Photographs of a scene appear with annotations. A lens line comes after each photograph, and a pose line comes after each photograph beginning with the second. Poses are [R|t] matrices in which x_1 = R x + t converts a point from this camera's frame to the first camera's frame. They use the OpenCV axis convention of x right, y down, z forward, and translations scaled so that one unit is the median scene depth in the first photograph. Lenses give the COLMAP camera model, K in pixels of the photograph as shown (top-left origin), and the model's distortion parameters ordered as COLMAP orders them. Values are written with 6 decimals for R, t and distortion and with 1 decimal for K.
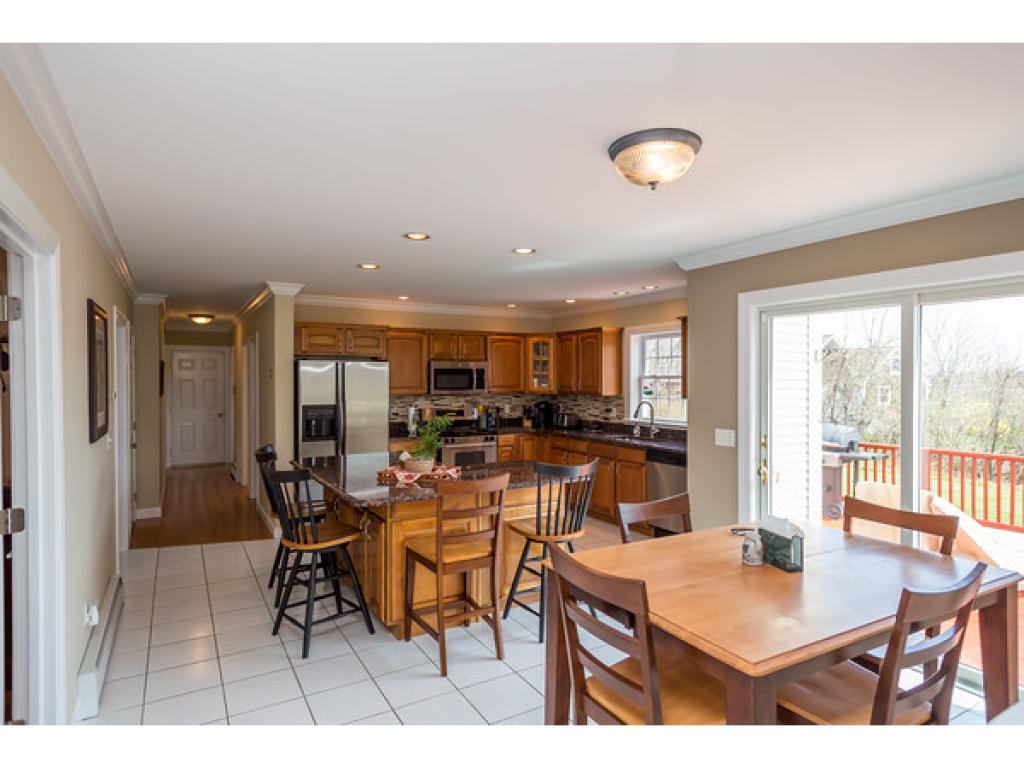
lens RADIAL K [[577.2, 0, 514.8], [0, 577.2, 388.7], [0, 0, 1]] dist [0.006725, -0.003973]
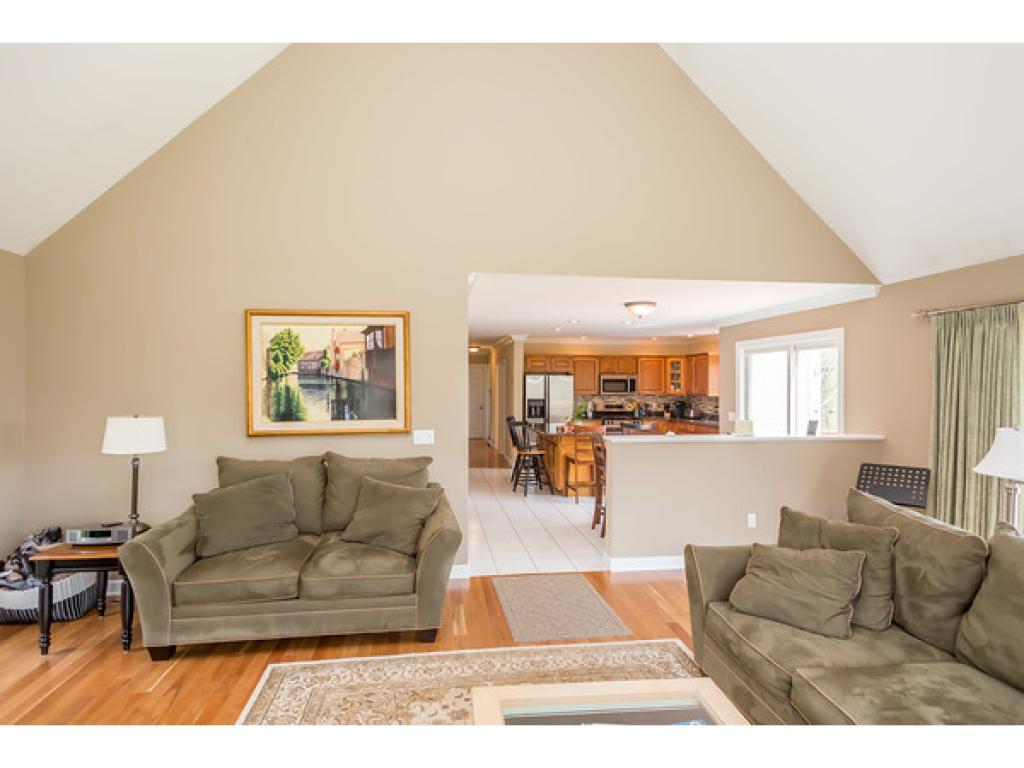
lens RADIAL K [[577.2, 0, 514.4], [0, 577.2, 391.7], [0, 0, 1]] dist [0.006725, -0.003973]
pose [[0.926206, 0.008903, -0.376914, 0.265477], [-0.011001, 0.999934, -0.003414, 0.010555], [0.376858, 0.007308, 0.926242, -0.667026]]
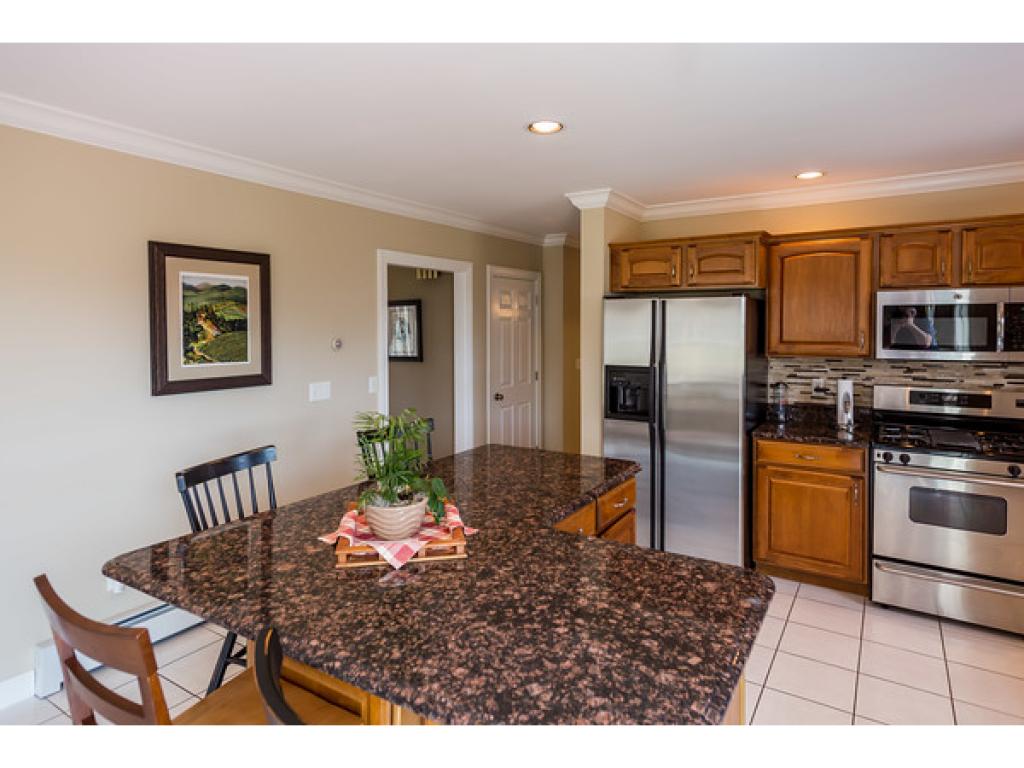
lens RADIAL K [[577.2, 0, 515.2], [0, 577.2, 374.7], [0, 0, 1]] dist [0.006725, -0.003973]
pose [[0.444938, 0.070086, -0.892815, 0.177851], [-0.018890, 0.997446, 0.068885, -0.004643], [0.895362, -0.013785, 0.445125, 0.519919]]
